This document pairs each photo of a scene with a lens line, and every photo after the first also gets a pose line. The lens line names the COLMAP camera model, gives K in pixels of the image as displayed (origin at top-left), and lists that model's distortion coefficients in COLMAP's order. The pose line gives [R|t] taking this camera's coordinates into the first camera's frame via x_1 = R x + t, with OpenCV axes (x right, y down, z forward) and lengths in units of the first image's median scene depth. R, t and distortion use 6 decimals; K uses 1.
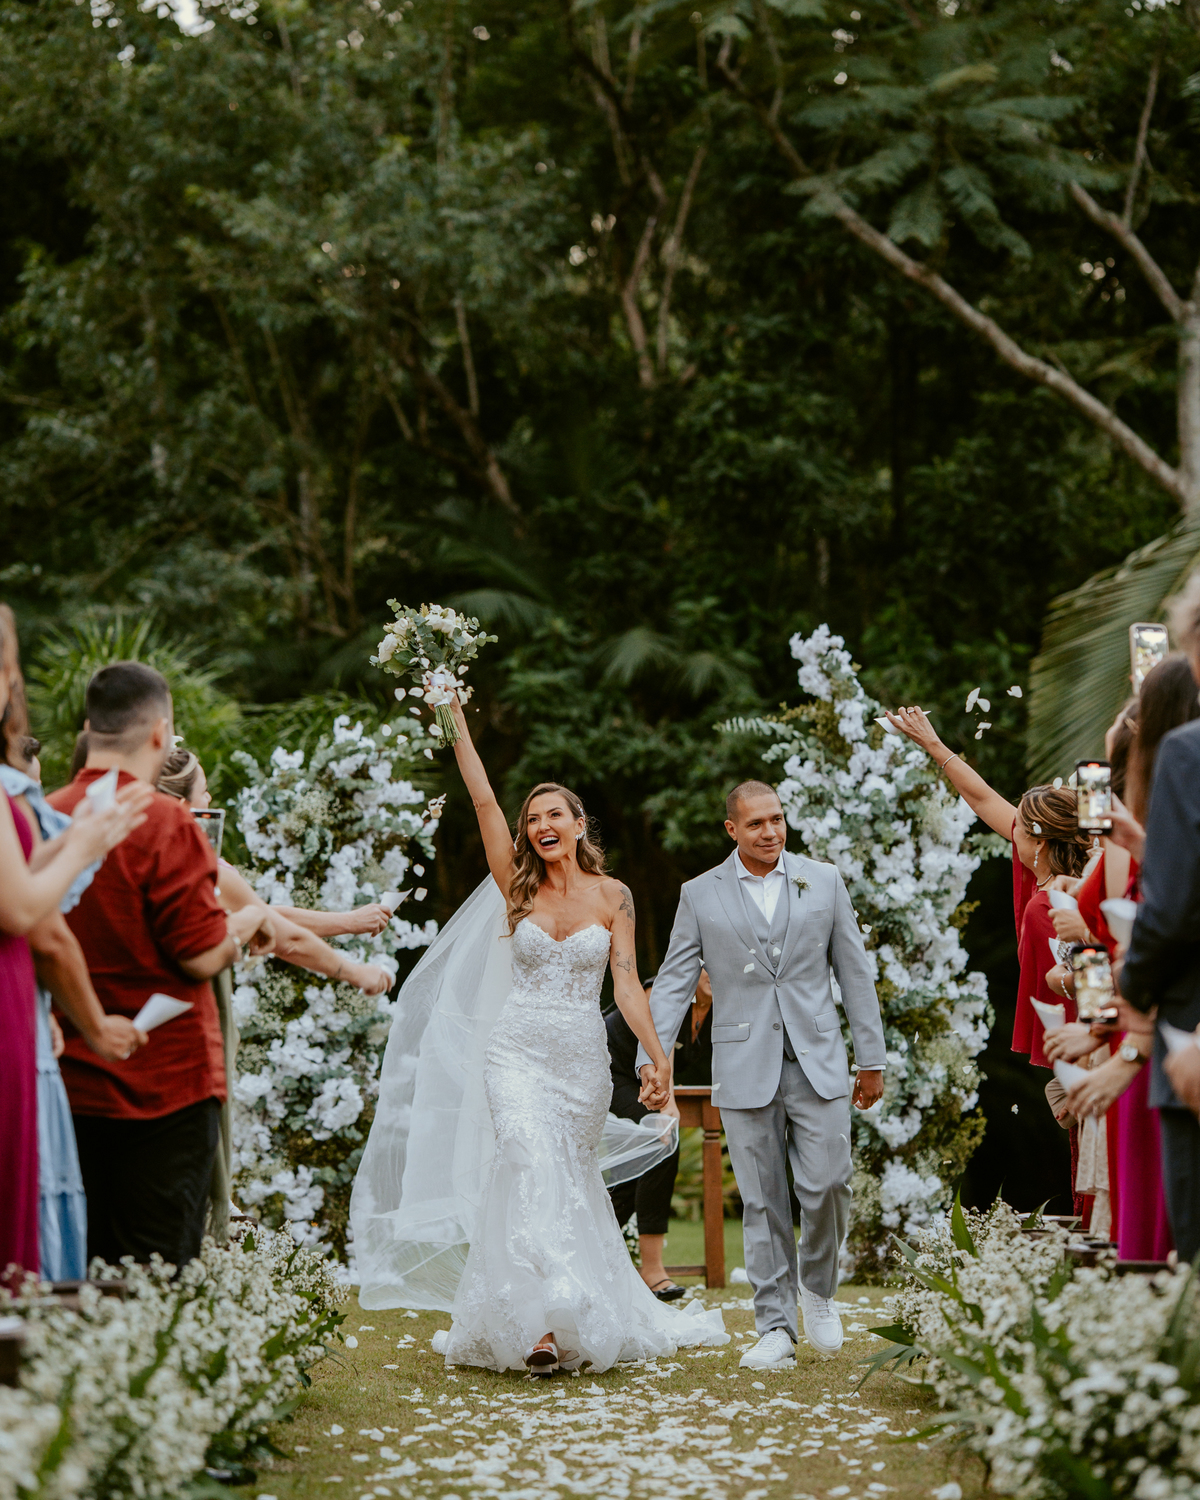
lens RADIAL K [[3897.9, 0, 658.8], [0, 3897.9, 748.9], [0, 0, 1]] dist [0.650804, -0.658554]
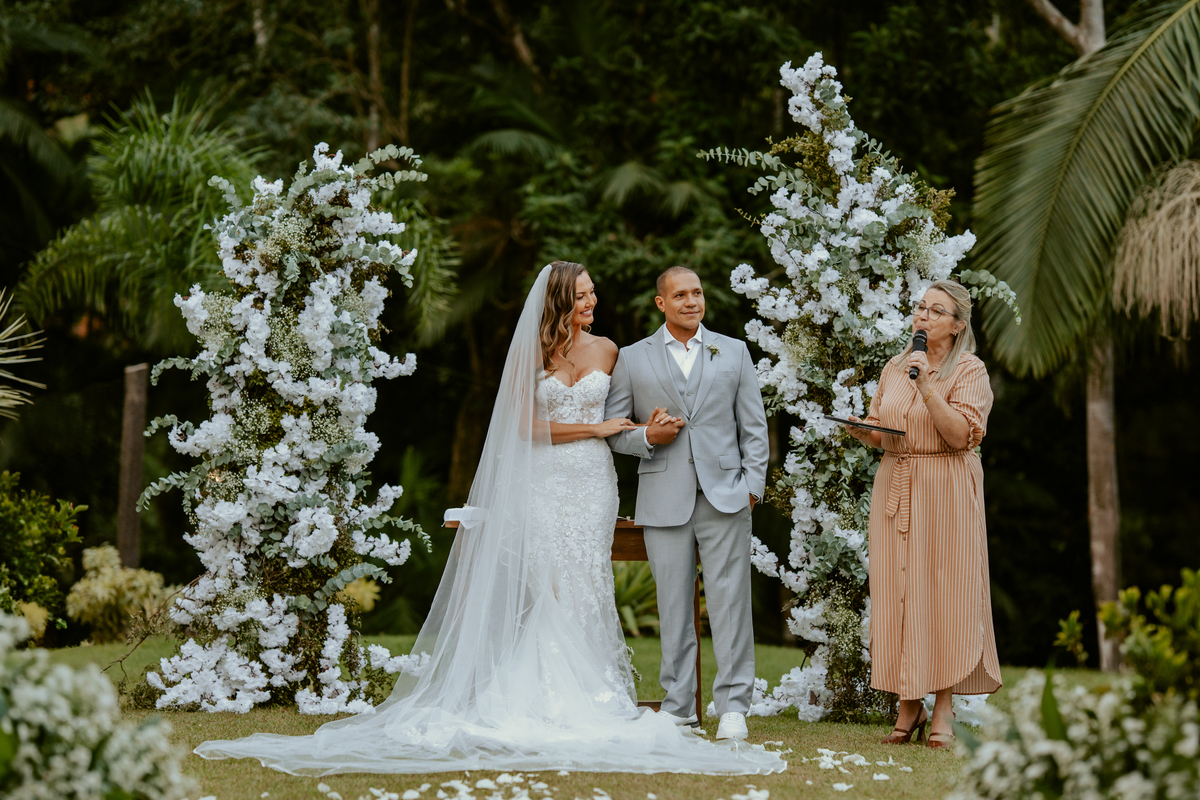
lens RADIAL K [[2837.7, 0, 587.4], [0, 2837.7, 399.5], [0, 0, 1]] dist [0.520154, 3.356248]
pose [[0.999689, 0.014892, -0.019991, 0.001433], [-0.014066, 0.999066, 0.040868, 0.026123], [0.020581, -0.040574, 0.998965, 0.281012]]
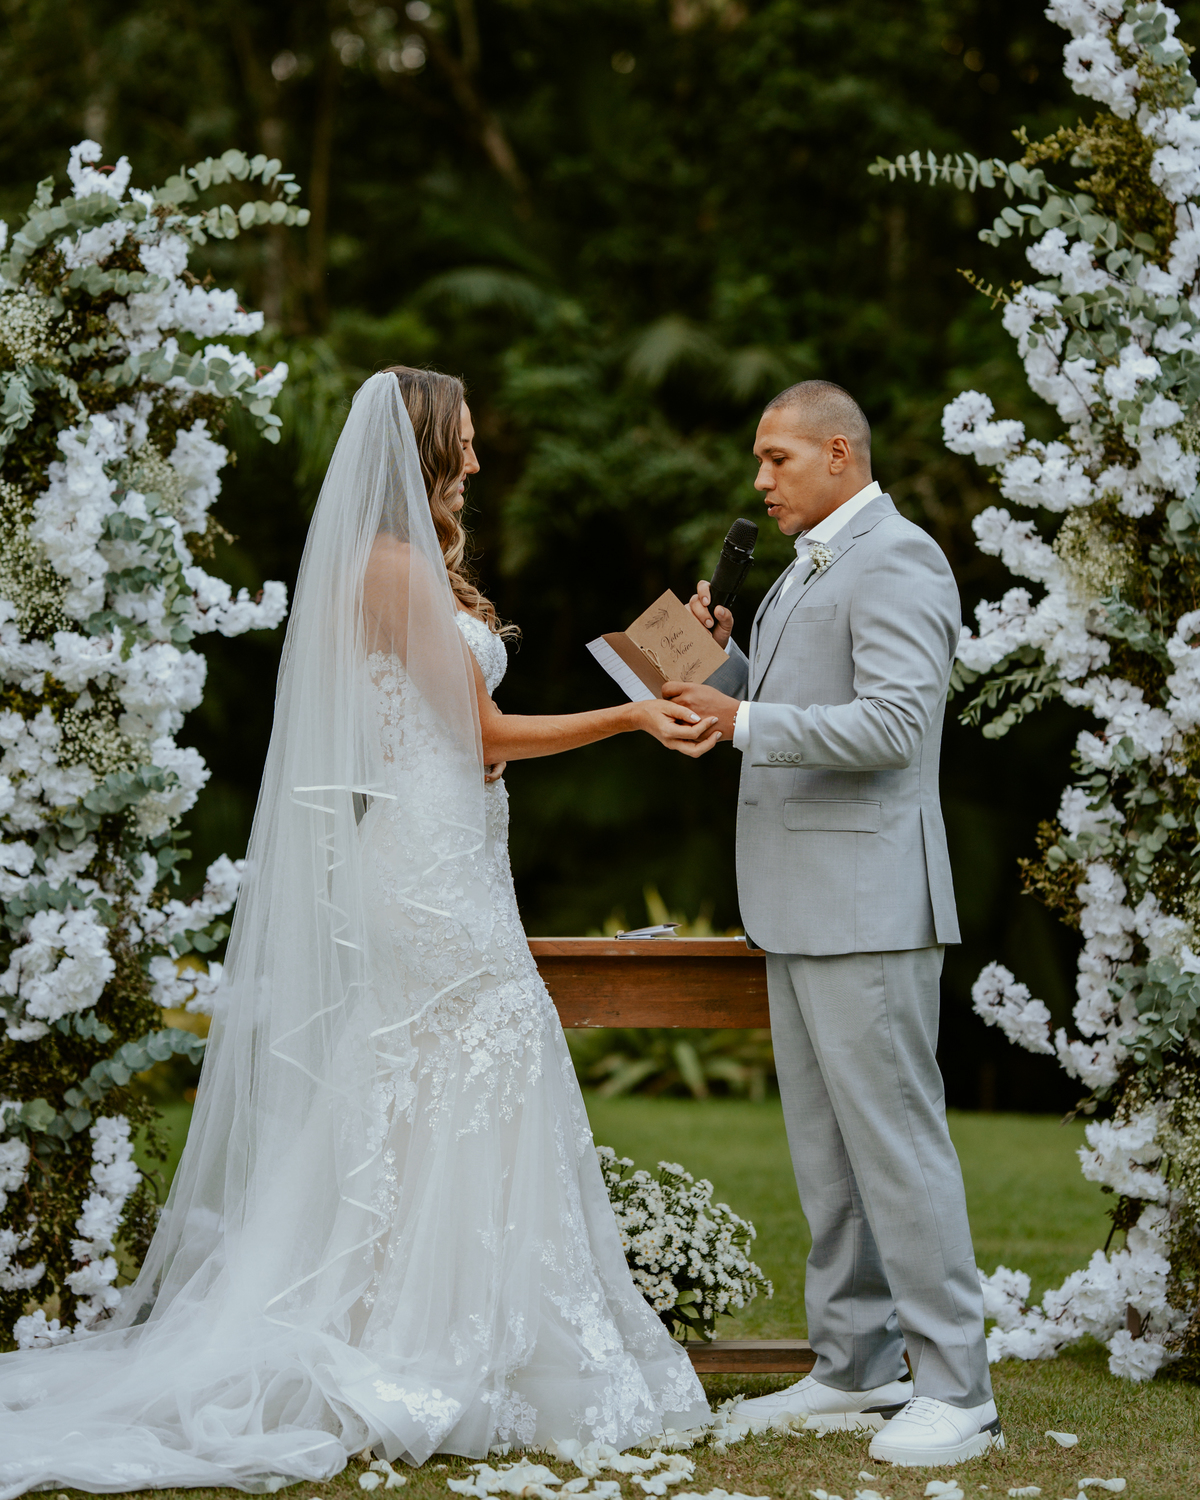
lens RADIAL K [[4158.9, 0, 603.8], [0, 4158.9, 571.7], [0, 0, 1]] dist [0.682709, -0.679301]
pose [[0.999703, 0.010403, -0.022037, -0.006988], [-0.010119, 0.999865, 0.012965, 0.036471], [0.022169, -0.012738, 0.999673, 0.498222]]
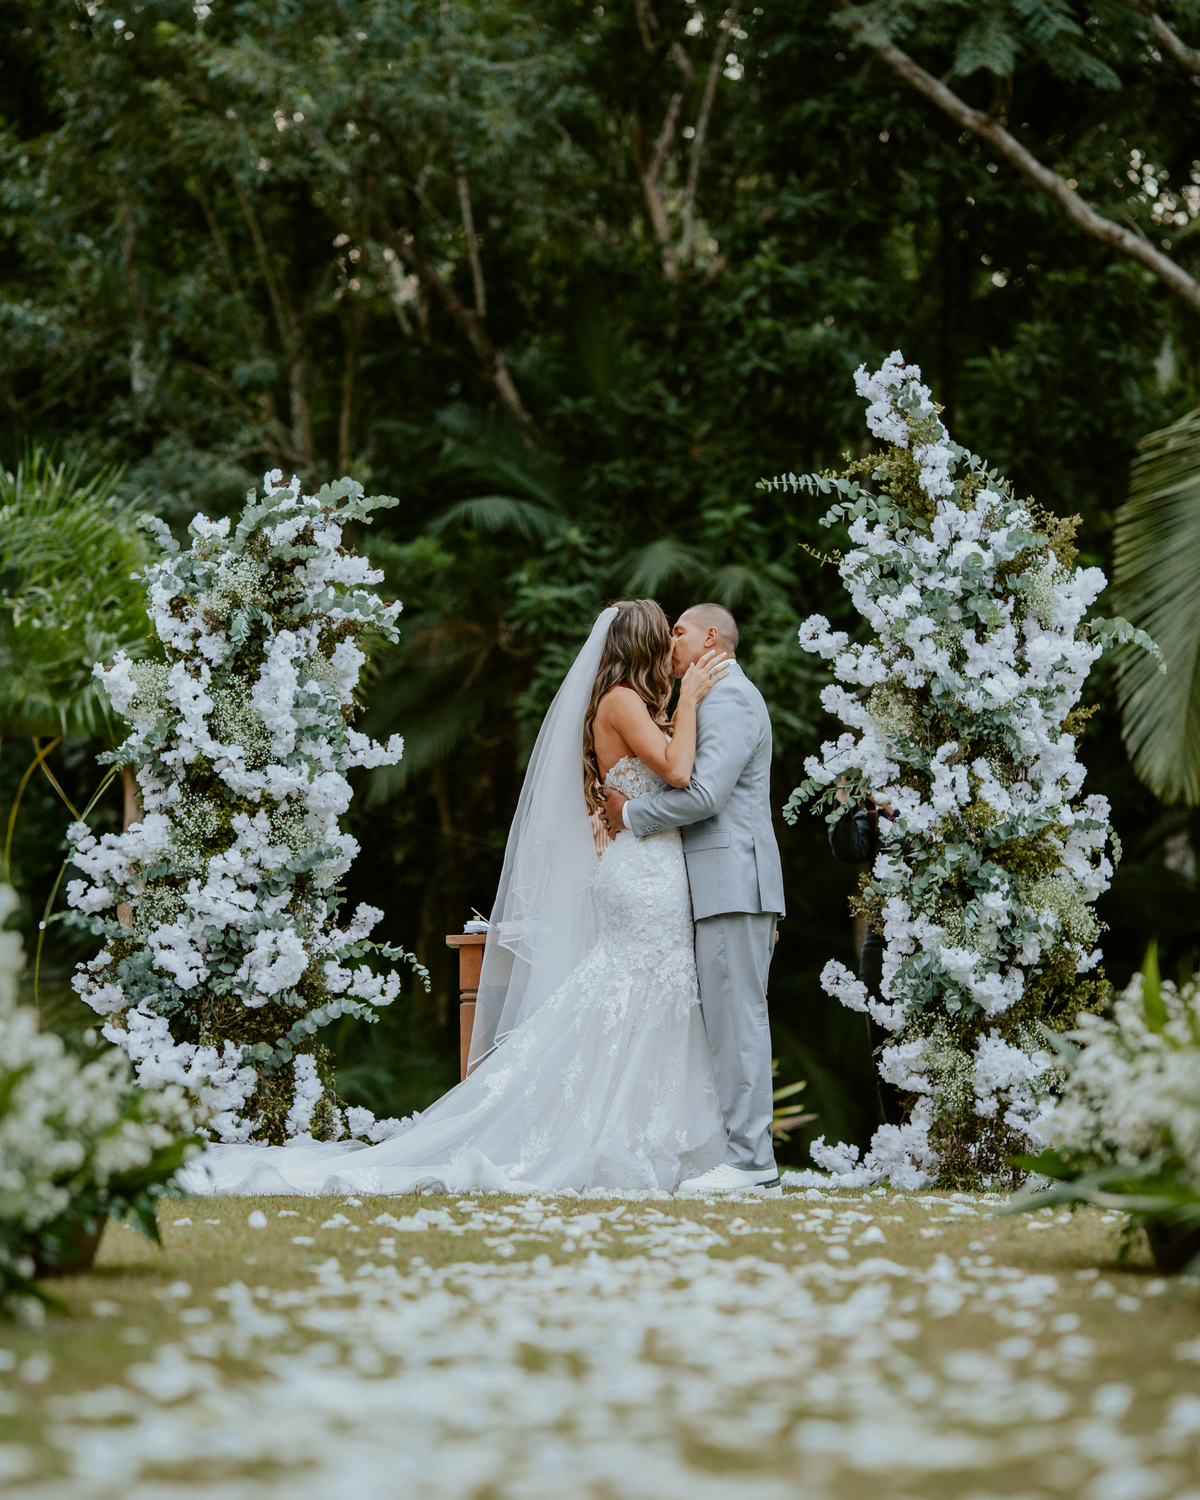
lens RADIAL K [[4092.5, 0, 650.1], [0, 4092.5, 748.9], [0, 0, 1]] dist [0.631622, -0.585447]
pose [[0.999964, -0.000896, -0.008429, -0.000328], [0.000931, 0.999991, 0.004111, 0.044367], [0.008425, -0.004119, 0.999956, 0.183643]]
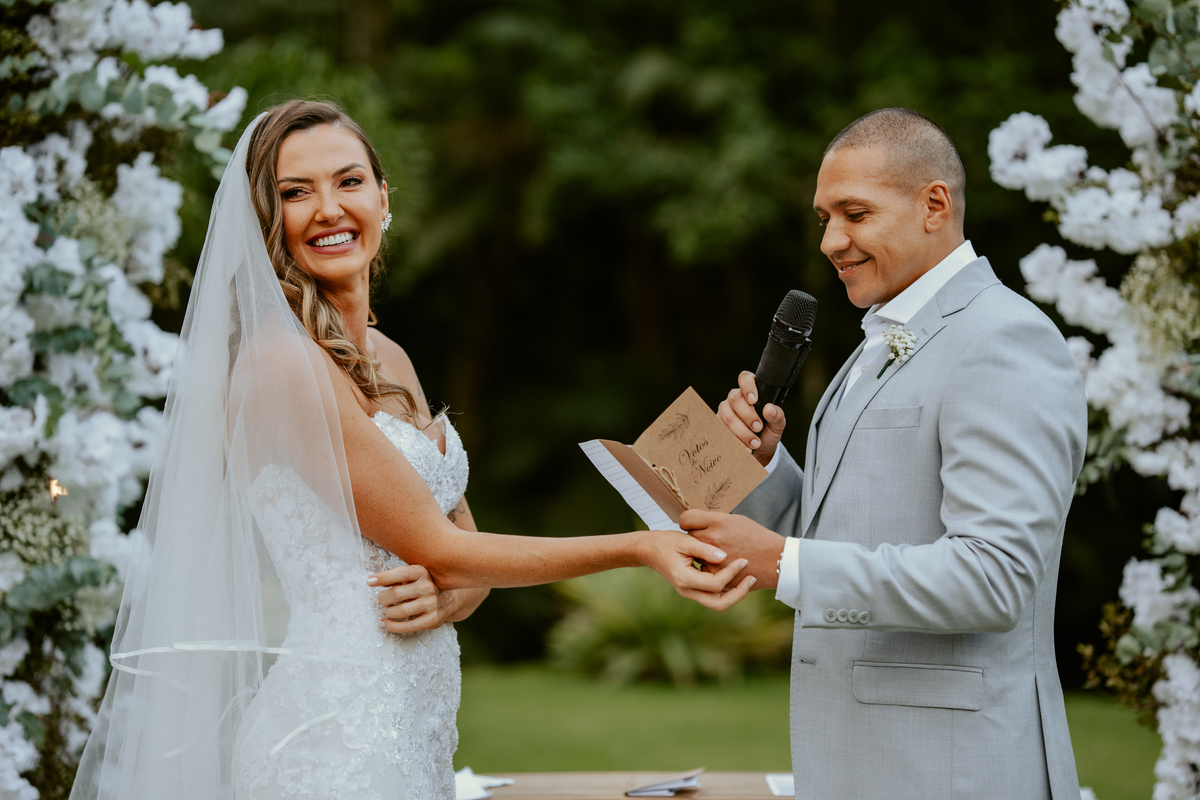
lens RADIAL K [[2837.7, 0, 587.4], [0, 2837.7, 399.5], [0, 0, 1]] dist [0.520154, 3.356248]
pose [[0.999730, 0.003910, -0.022891, -0.013084], [-0.002304, 0.997559, 0.069787, 0.029554], [0.023108, -0.069715, 0.997299, 0.698682]]
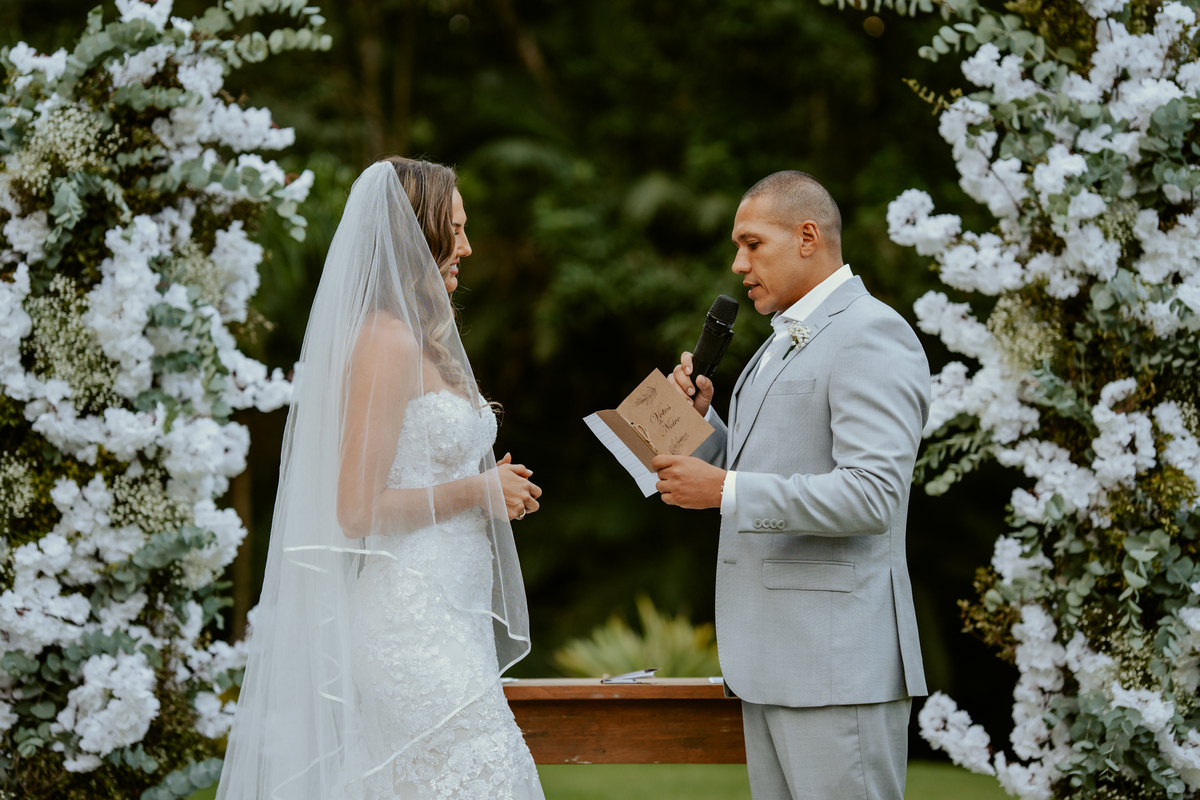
lens RADIAL K [[2857.5, 0, 578.2], [0, 2857.5, 376.7], [0, 0, 1]] dist [0.619532, 0.948549]
pose [[0.999558, 0.001736, -0.029684, -0.008148], [-0.001211, 0.999843, 0.017684, 0.039501], [0.029710, -0.017641, 0.999403, 0.607461]]
